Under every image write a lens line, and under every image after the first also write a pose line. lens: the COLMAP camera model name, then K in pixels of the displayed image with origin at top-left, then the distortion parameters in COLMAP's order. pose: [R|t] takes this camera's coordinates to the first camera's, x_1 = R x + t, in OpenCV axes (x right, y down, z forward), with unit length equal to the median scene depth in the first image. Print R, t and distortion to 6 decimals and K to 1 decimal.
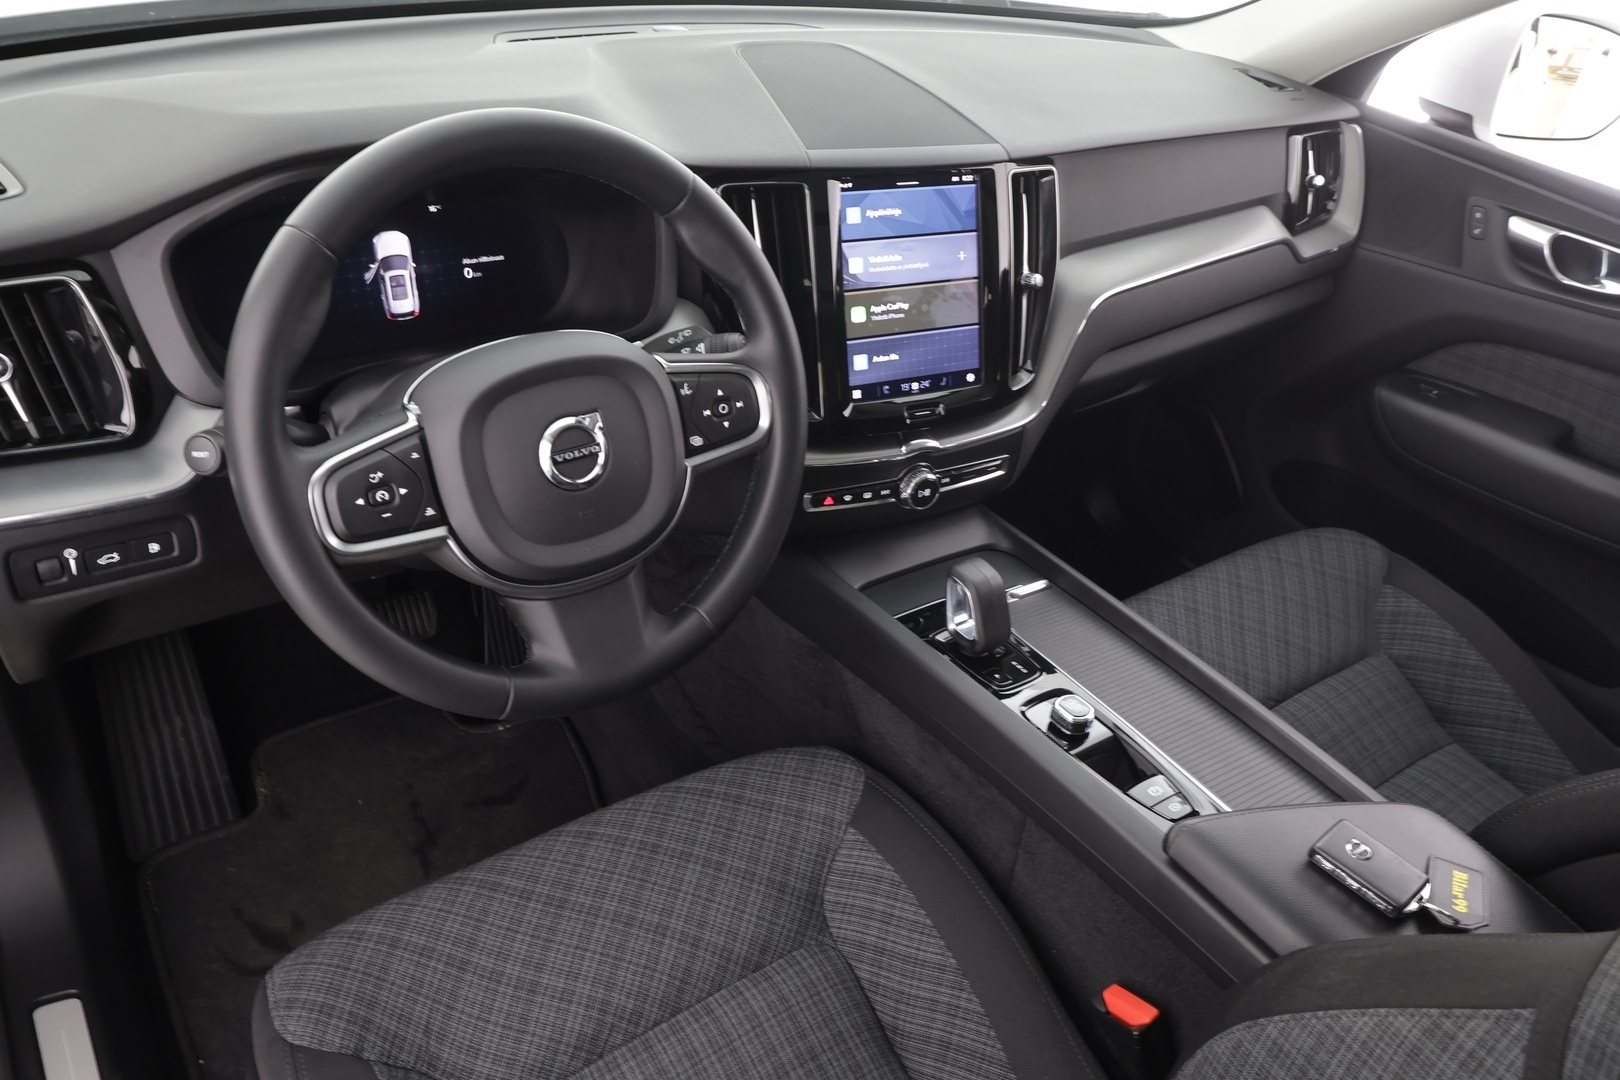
lens RADIAL K [[1255.0, 0, 809.9], [0, 1255.0, 500.5], [0, 0, 1]] dist [-0.000271, -0.005783]
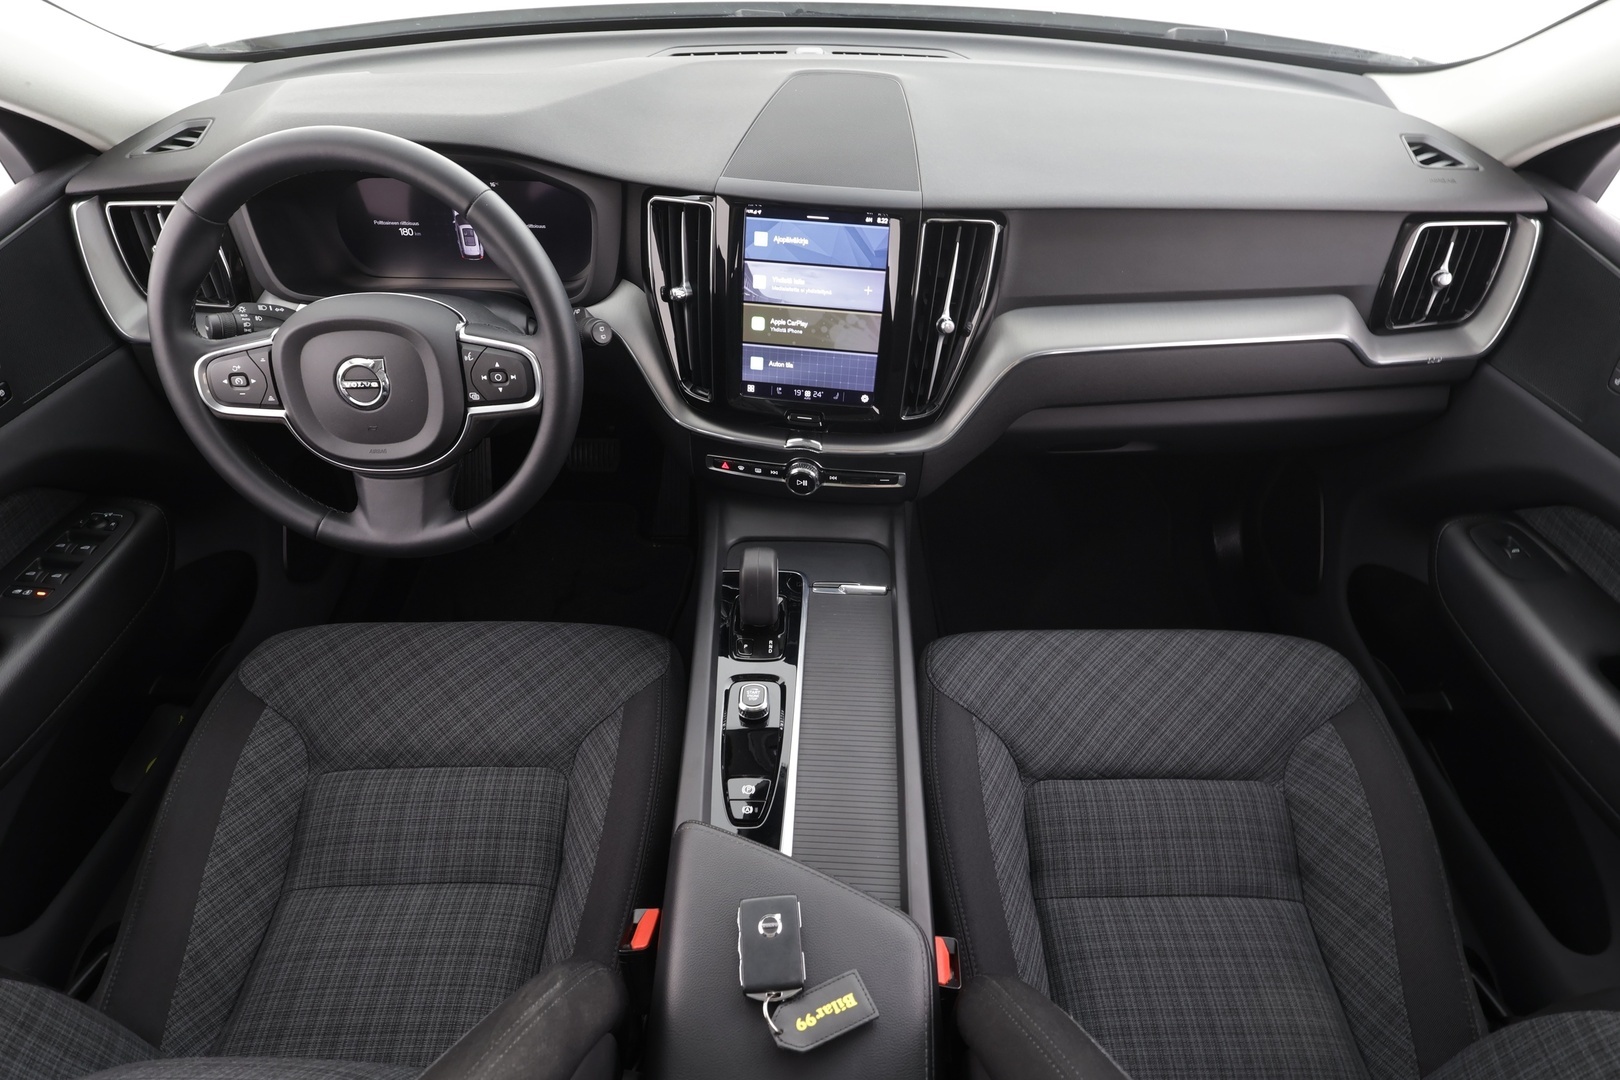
lens RADIAL K [[896.2, 0, 809.3], [0, 896.2, 520.7], [0, 0, 1]] dist [-0.004327, 0.000302]
pose [[0.802696, 0.327604, -0.498352, 0.553175], [-0.241178, 0.942553, 0.231144, -0.177067], [0.545447, -0.065346, 0.835594, 0.299561]]
